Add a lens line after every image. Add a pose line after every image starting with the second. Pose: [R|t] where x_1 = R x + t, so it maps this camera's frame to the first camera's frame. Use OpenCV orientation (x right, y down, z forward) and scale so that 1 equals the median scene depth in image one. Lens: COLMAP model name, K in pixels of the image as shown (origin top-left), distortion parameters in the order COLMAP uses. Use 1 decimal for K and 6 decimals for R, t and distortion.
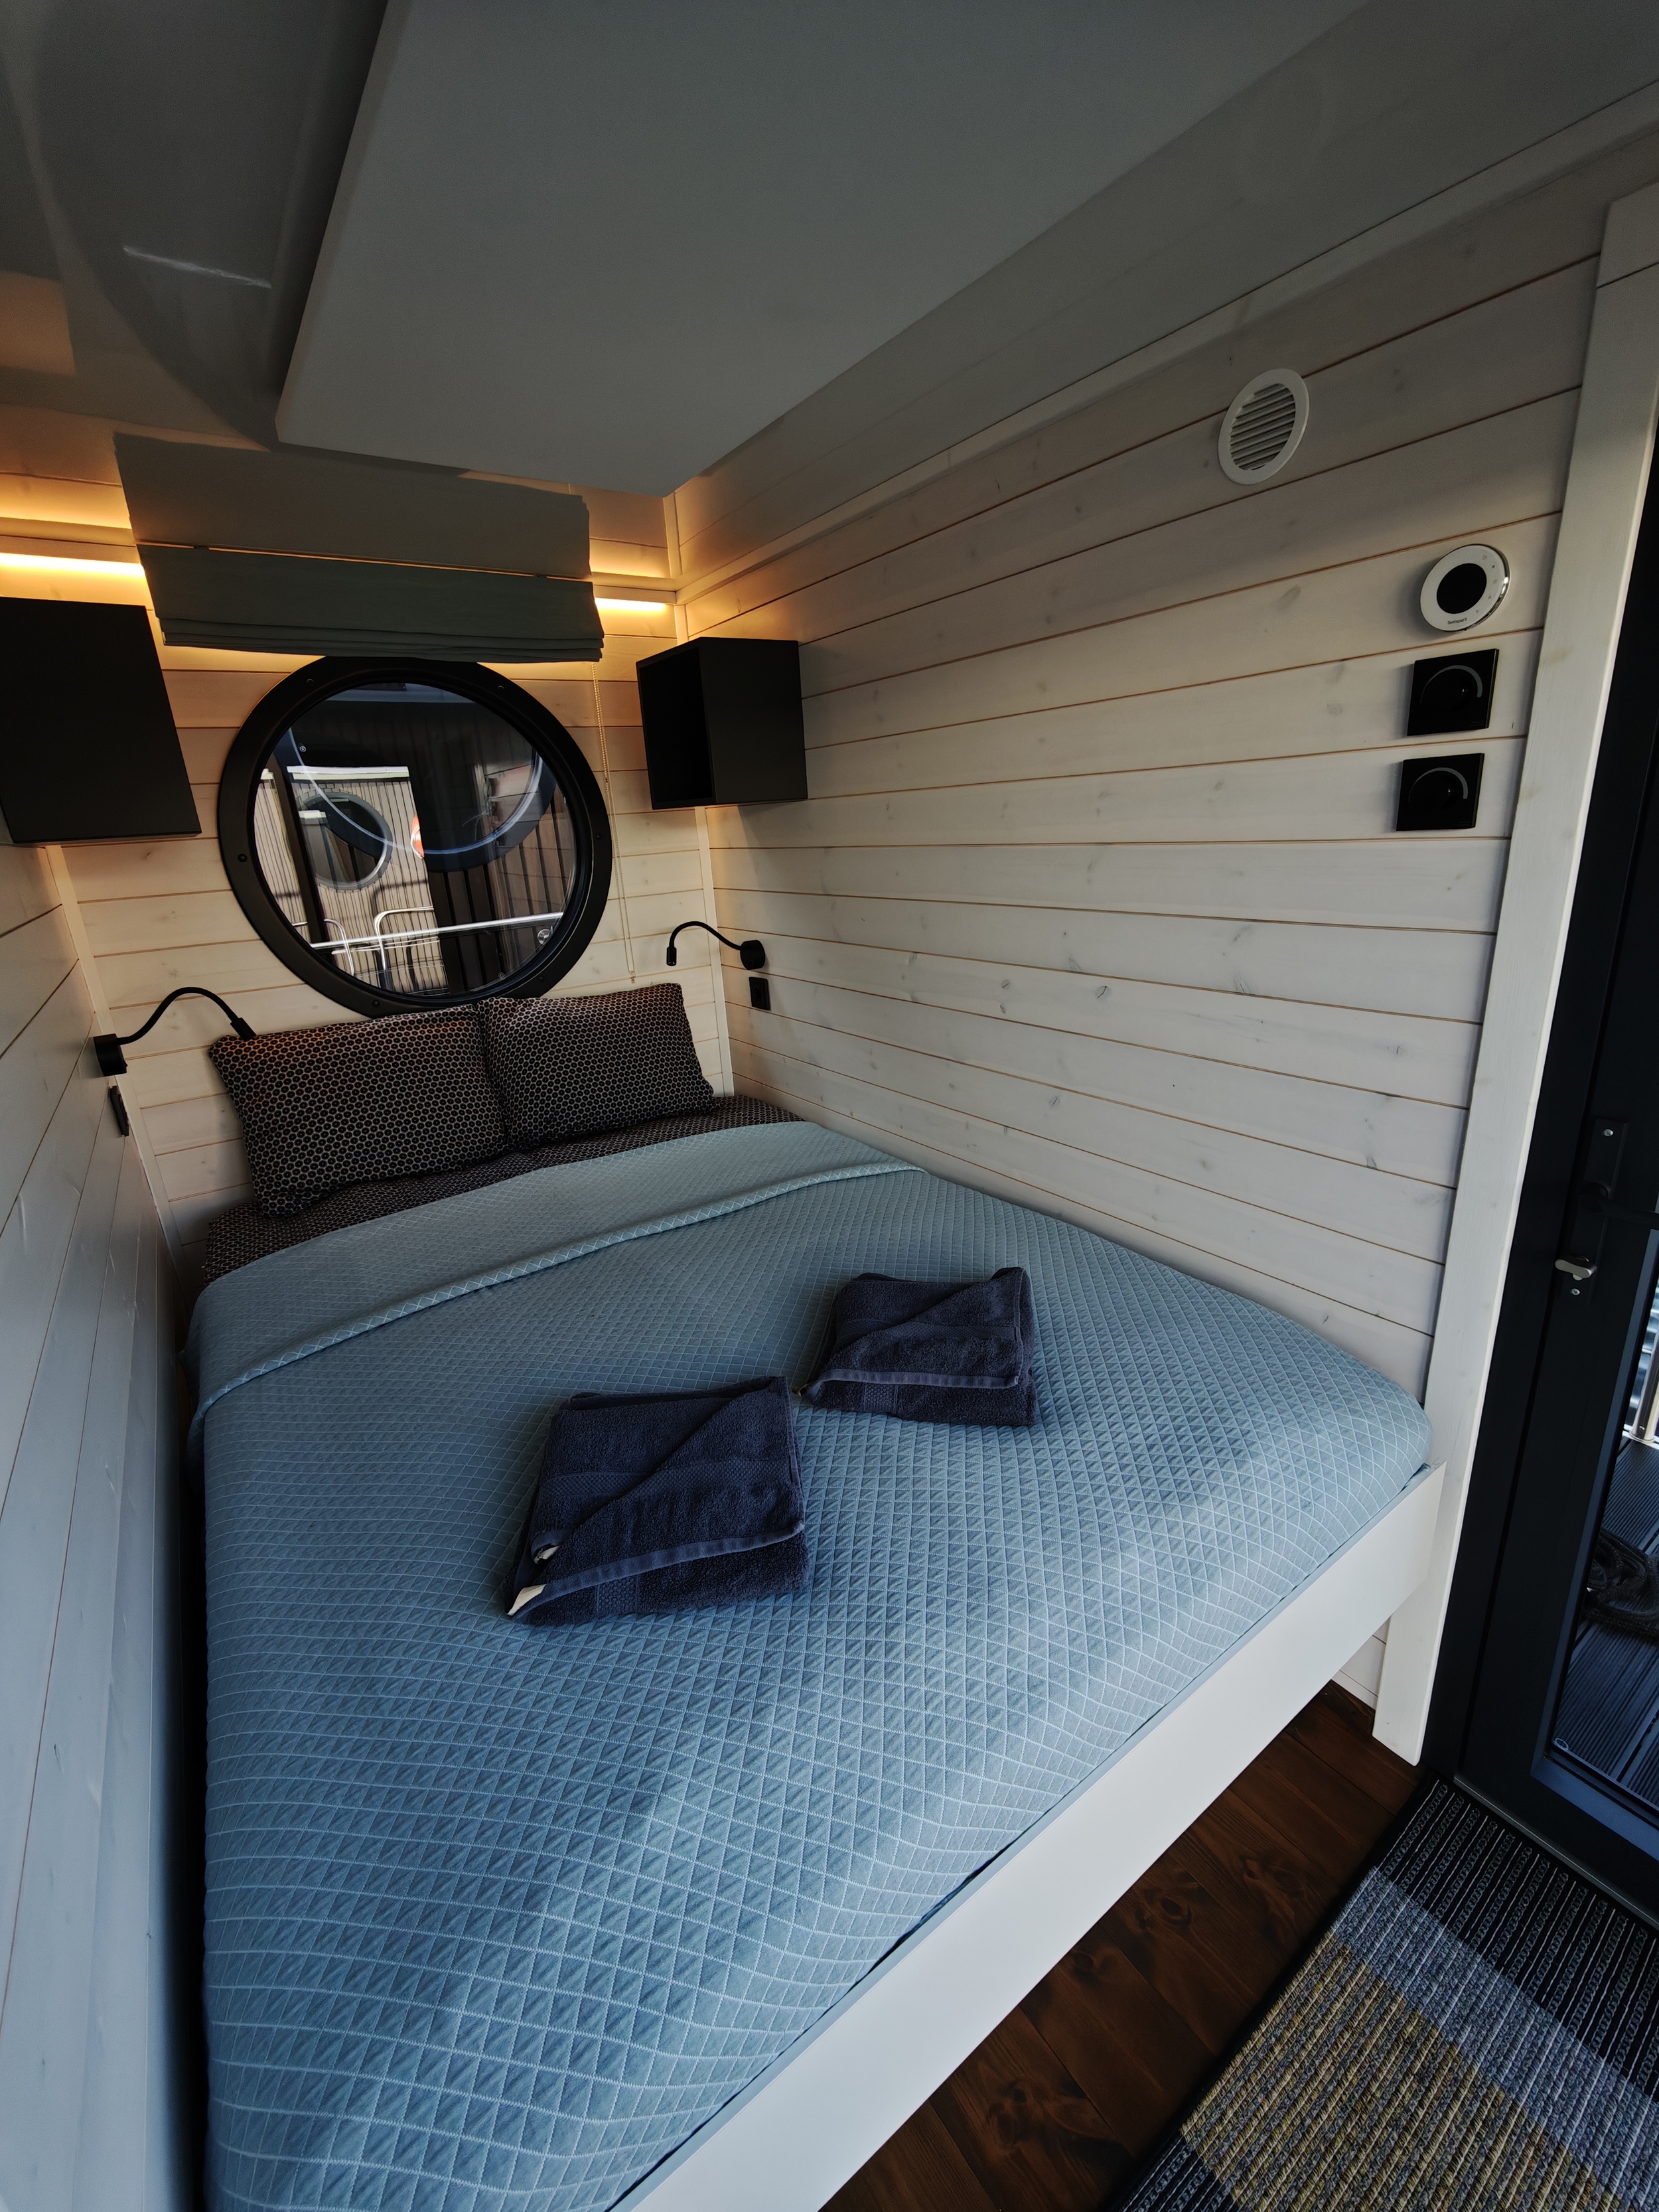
lens RADIAL K [[918.3, 0, 829.5], [0, 918.3, 1106.0], [0, 0, 1]] dist [-0.000094, -0.000122]
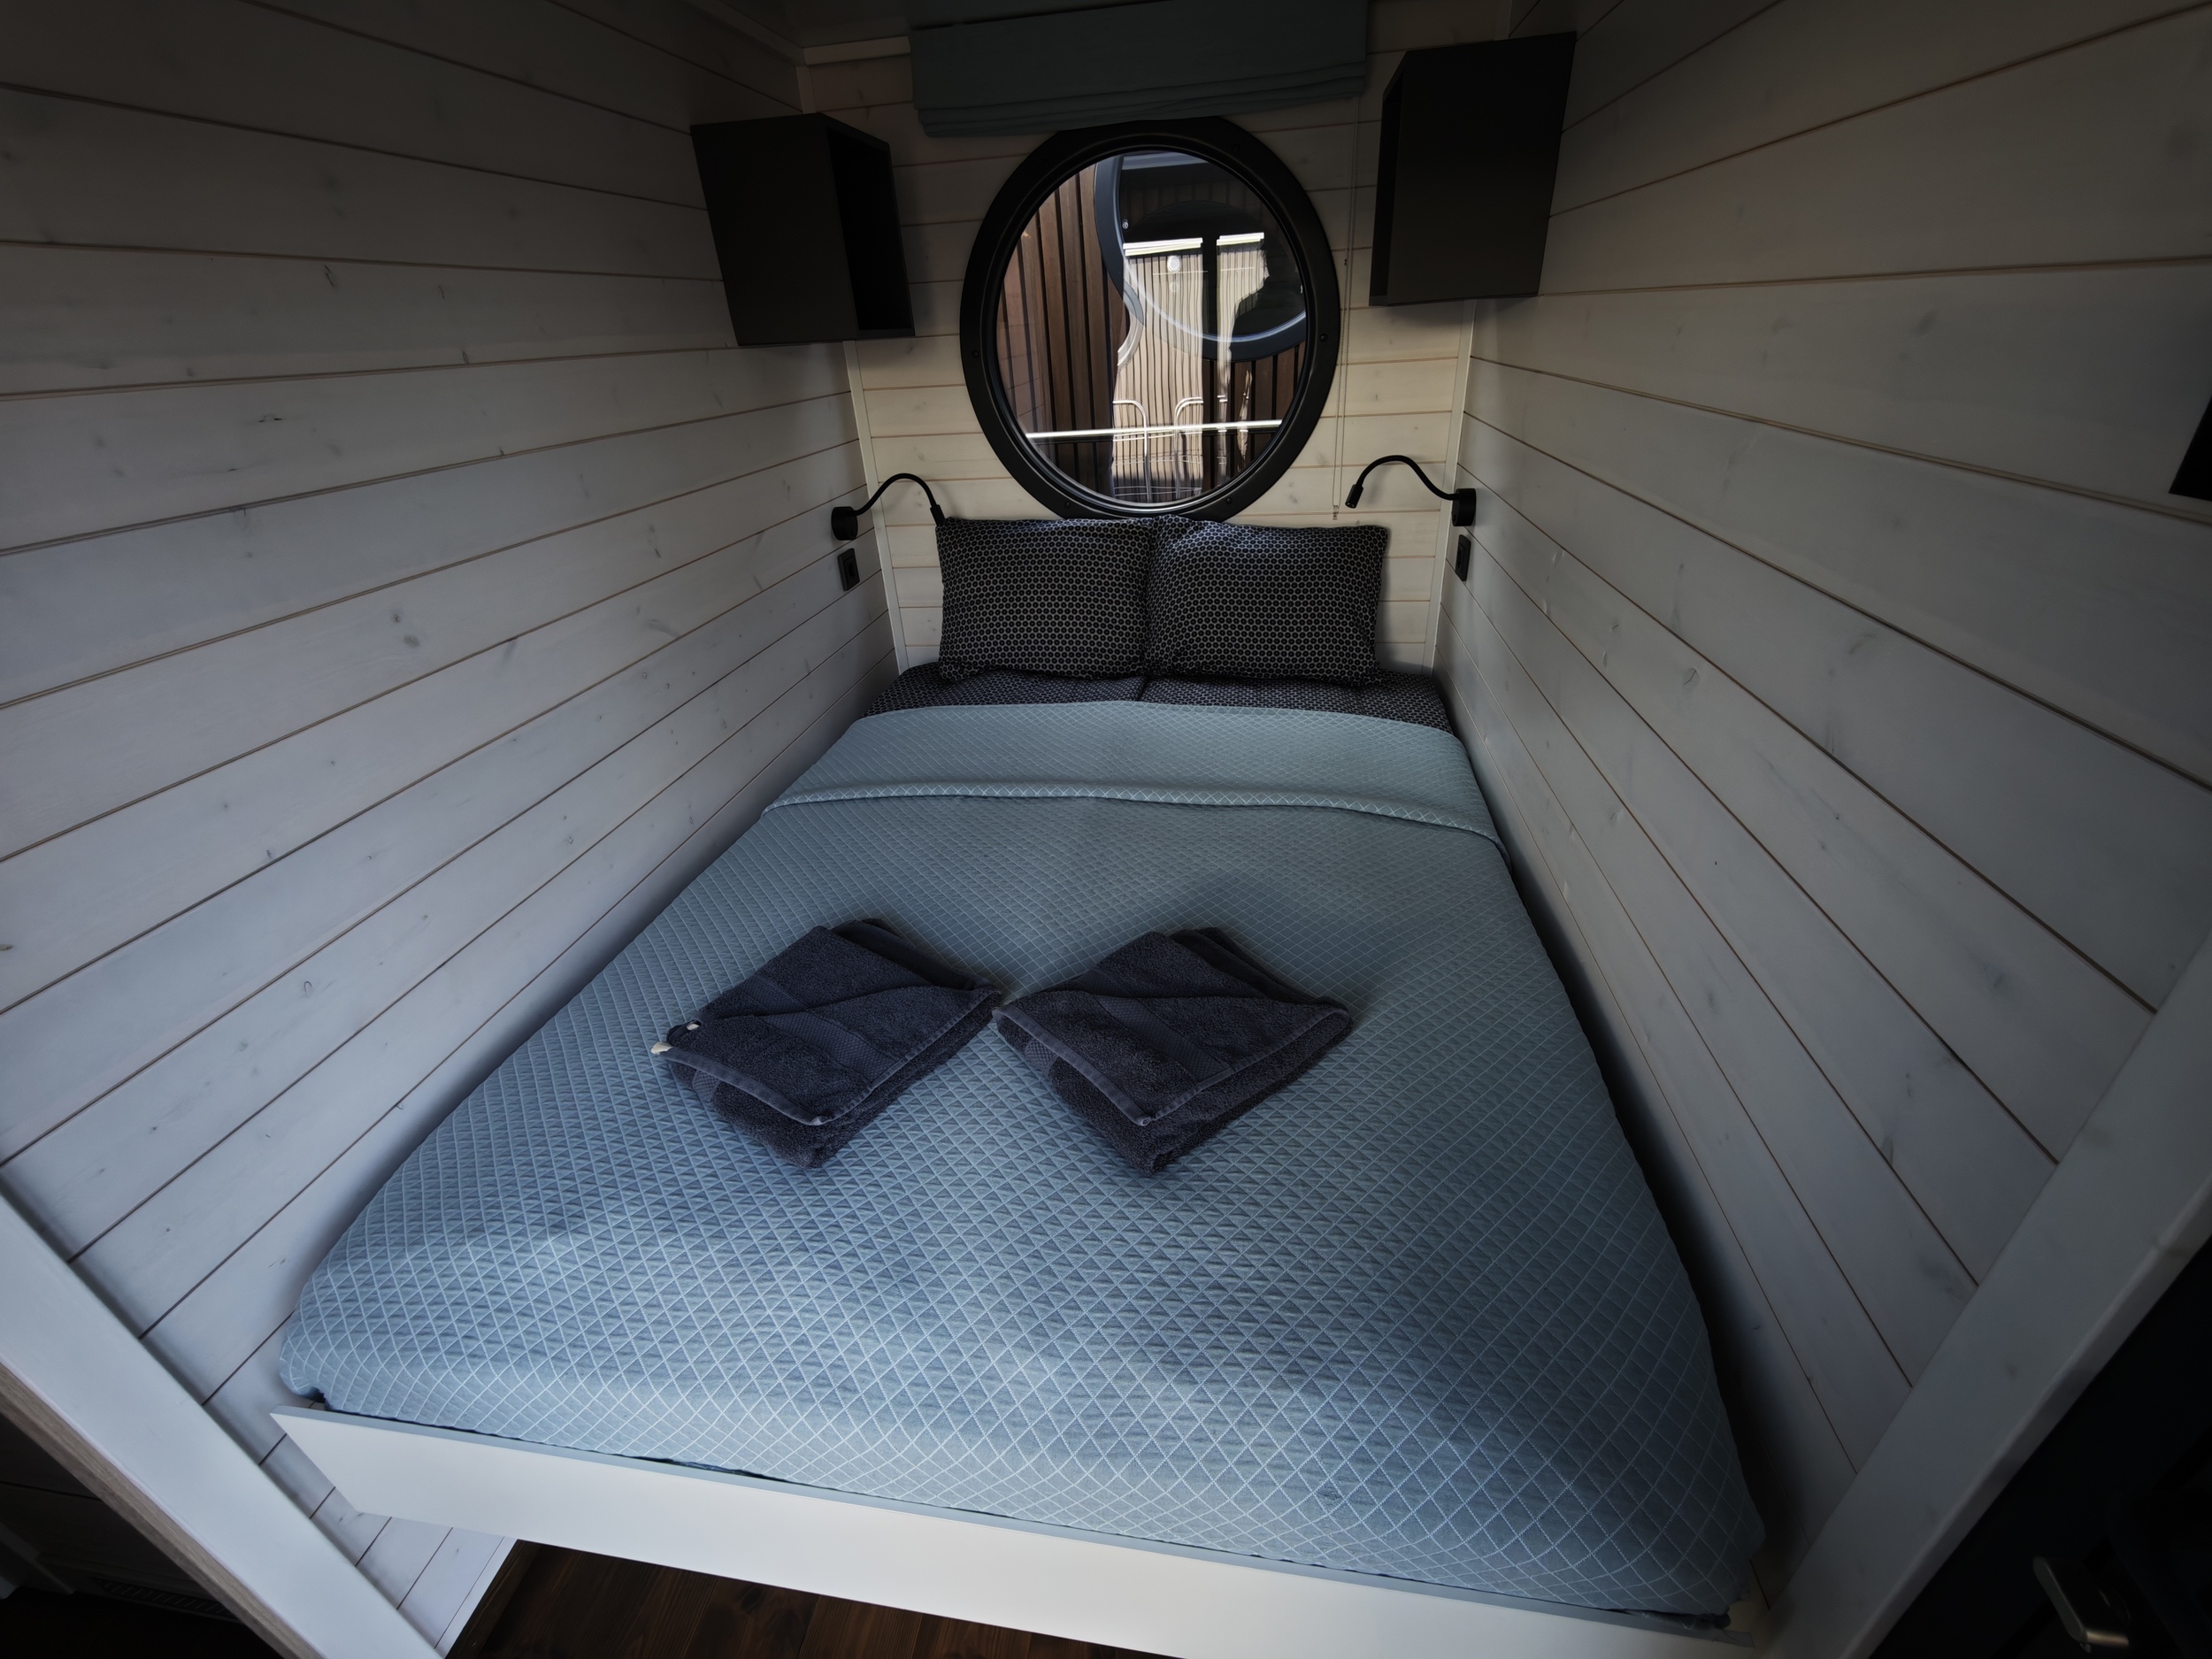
lens RADIAL K [[918.4, 0, 1106.0], [0, 918.4, 829.5], [0, 0, 1]] dist [-0.000094, -0.000122]
pose [[0.722020, 0.356091, -0.593200, 0.382302], [-0.202362, 0.928580, 0.311108, -0.130959], [0.661617, -0.104585, 0.742513, 0.256586]]
